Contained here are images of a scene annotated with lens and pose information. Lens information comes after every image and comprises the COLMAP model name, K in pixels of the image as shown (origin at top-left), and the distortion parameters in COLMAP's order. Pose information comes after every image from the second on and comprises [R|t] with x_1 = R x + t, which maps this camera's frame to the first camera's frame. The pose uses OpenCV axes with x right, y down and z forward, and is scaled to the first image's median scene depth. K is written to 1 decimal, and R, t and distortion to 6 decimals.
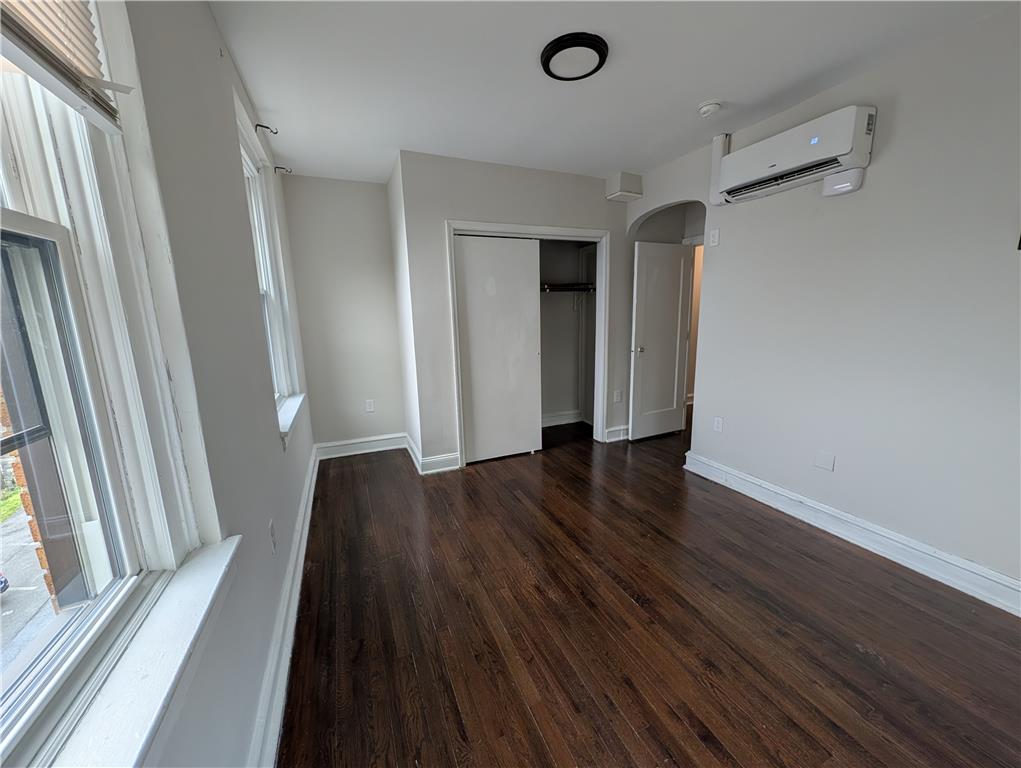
lens RADIAL K [[392.9, 0, 510.5], [0, 392.9, 384.0], [0, 0, 1]] dist [0.001652, 0.000277]
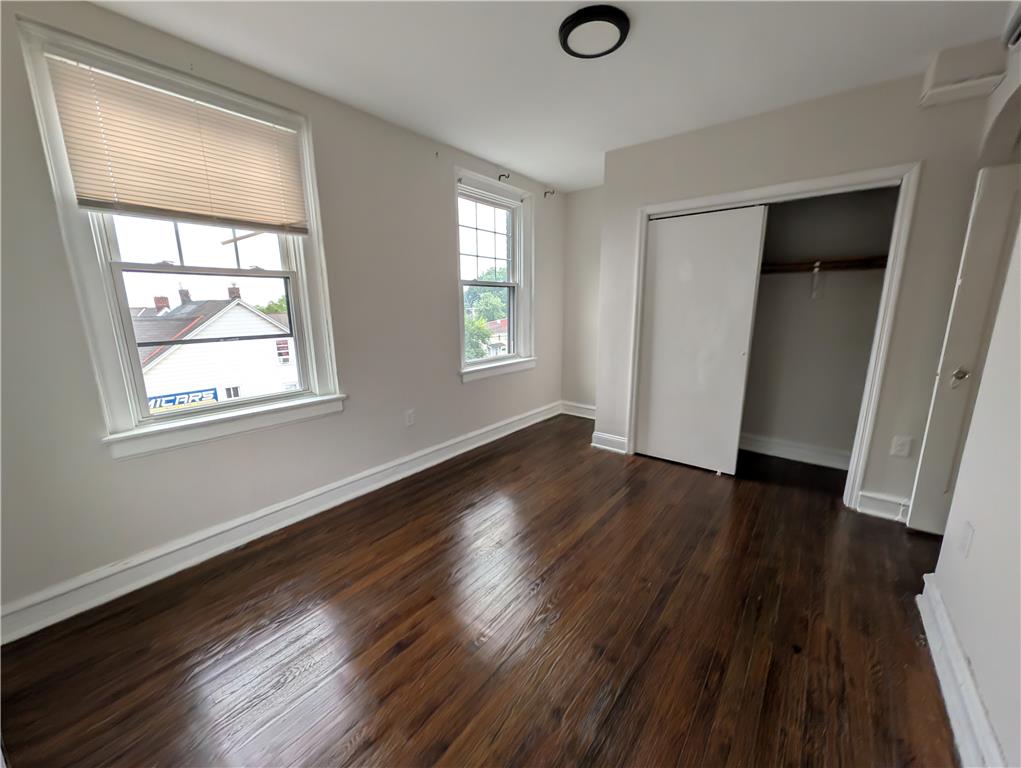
lens RADIAL K [[392.9, 0, 510.5], [0, 392.9, 384.0], [0, 0, 1]] dist [0.001652, 0.000277]
pose [[0.460935, 0.198392, -0.864974, 0.568845], [-0.162140, 0.977111, 0.137709, -0.053894], [0.872496, 0.076772, 0.482552, 0.229328]]
